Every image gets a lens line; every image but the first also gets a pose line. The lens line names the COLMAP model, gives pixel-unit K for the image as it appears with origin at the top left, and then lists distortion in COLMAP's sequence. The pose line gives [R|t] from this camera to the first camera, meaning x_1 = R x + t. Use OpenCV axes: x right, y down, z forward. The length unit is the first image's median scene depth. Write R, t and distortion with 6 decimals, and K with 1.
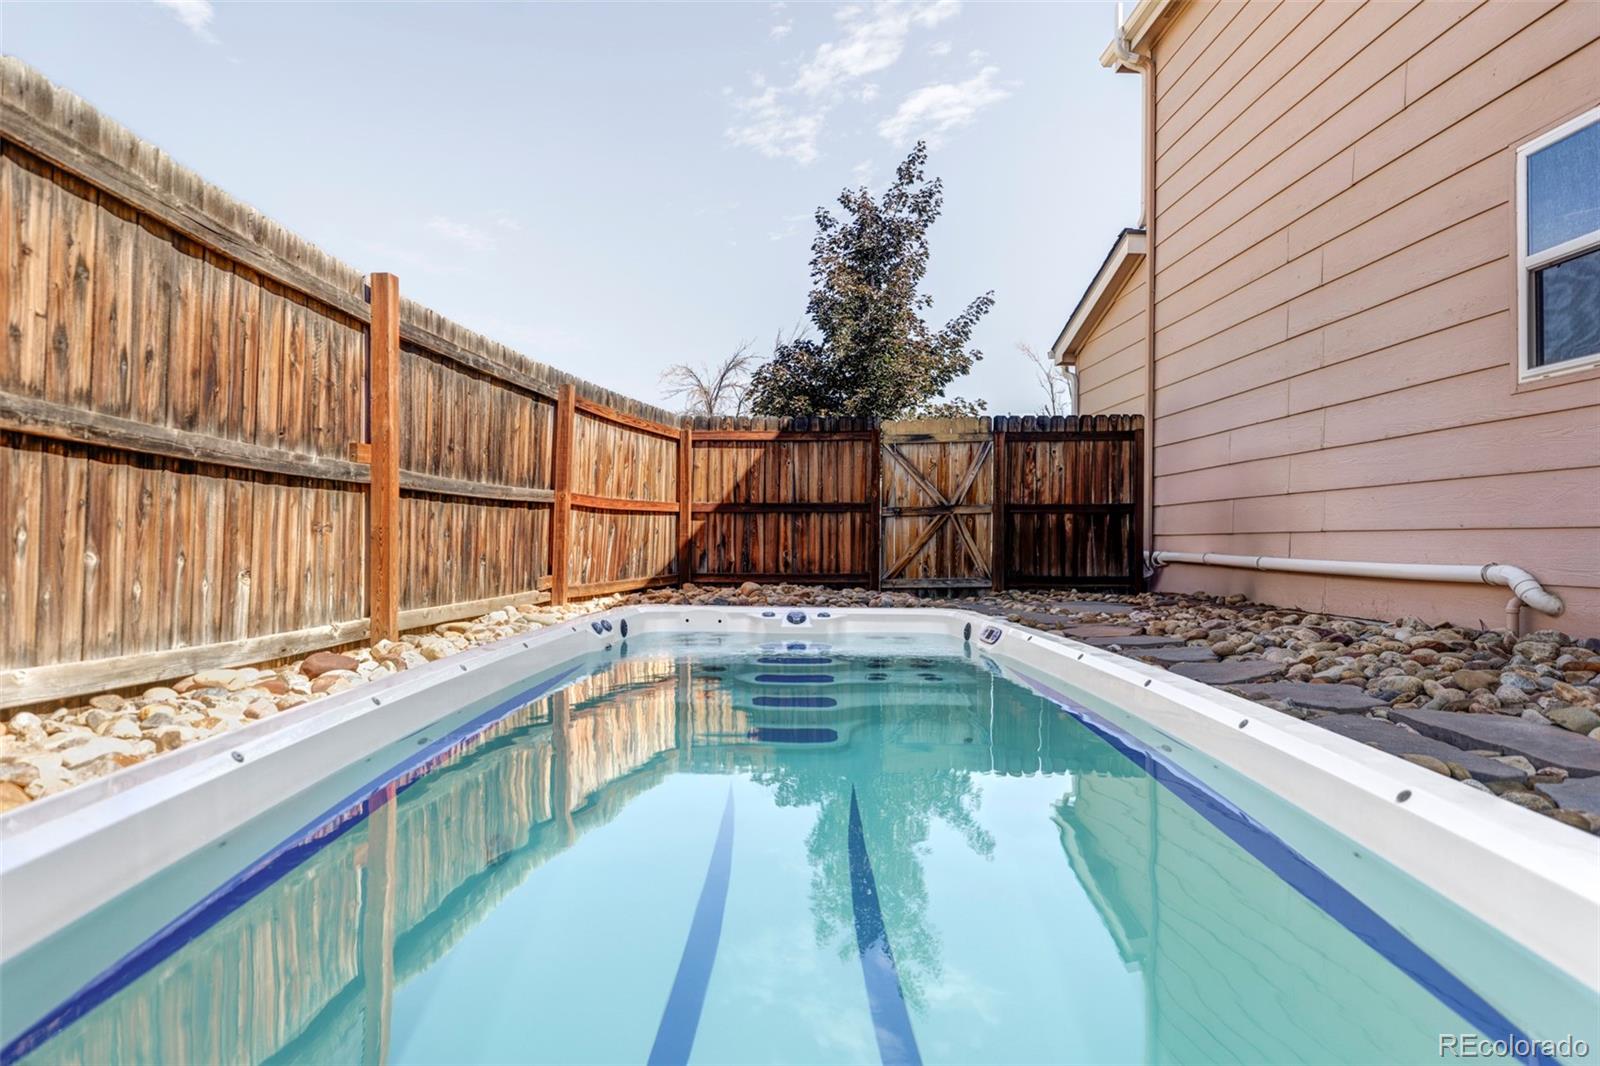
lens RADIAL K [[847.2, 0, 800.0], [0, 847.2, 533.0], [0, 0, 1]] dist [0.000231, -0.000196]
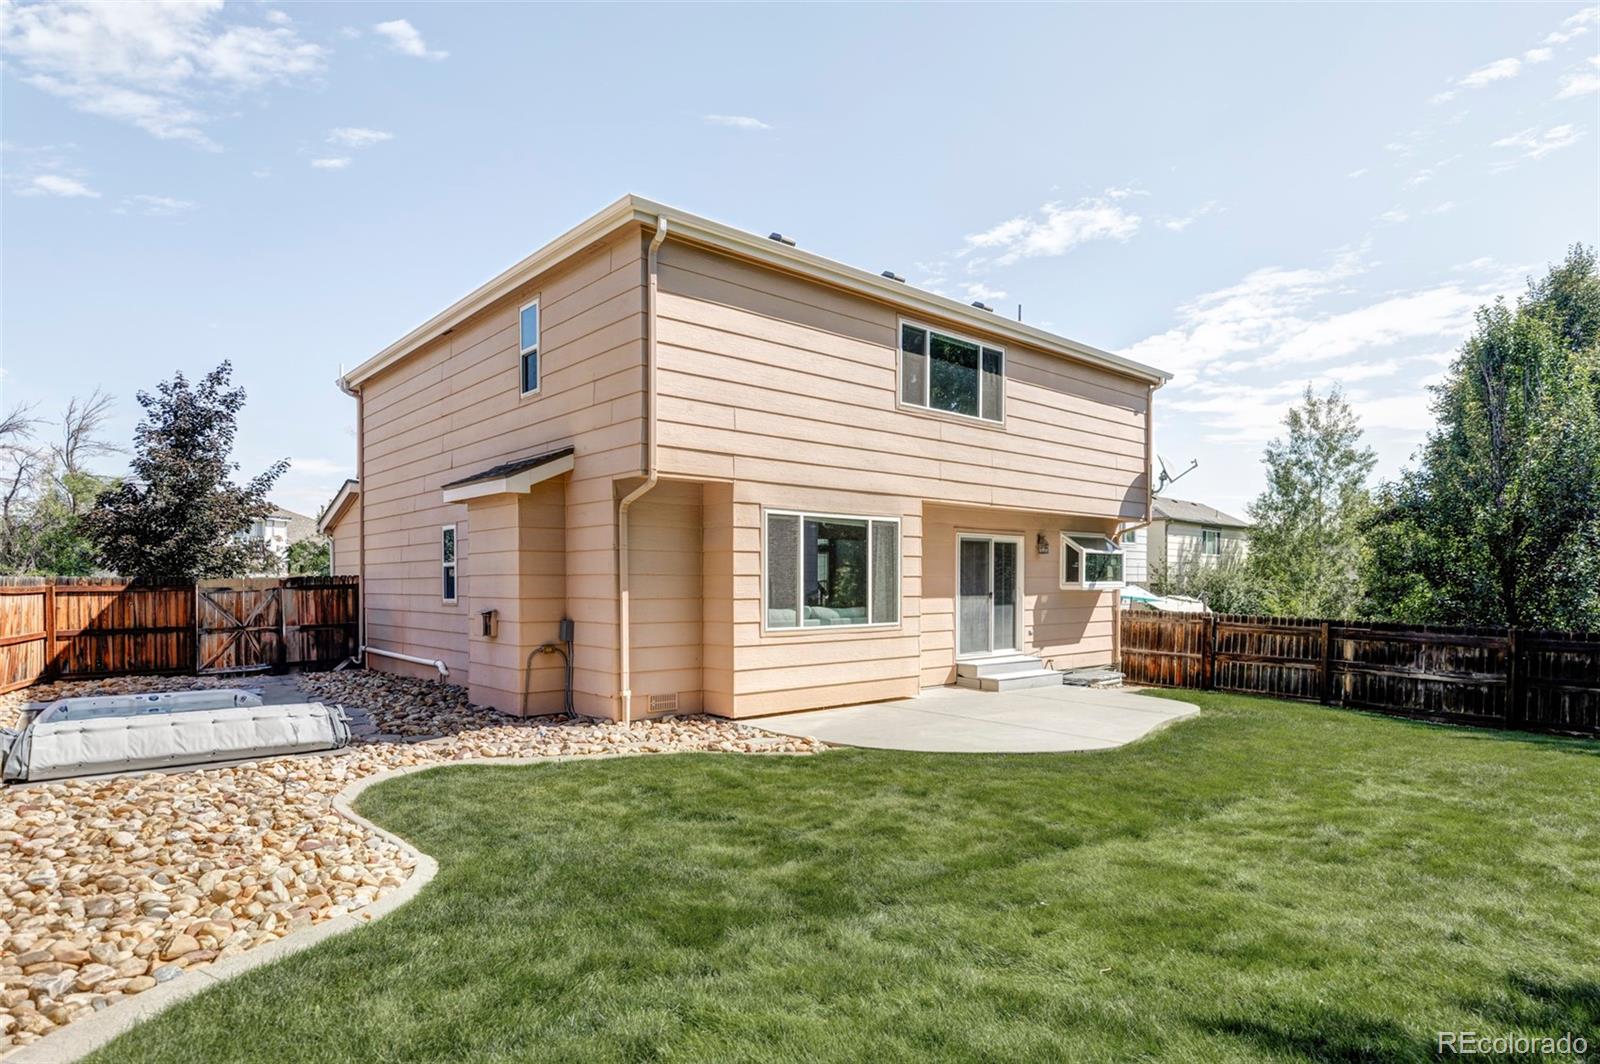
lens RADIAL K [[869.7, 0, 803.6], [0, 869.7, 599.9], [0, 0, 1]] dist [0.001078, -0.000869]
pose [[0.767450, -0.018838, 0.640832, -0.095929], [-0.003259, 0.999441, 0.033283, -0.155609], [-0.641100, -0.027632, 0.766959, -1.205239]]
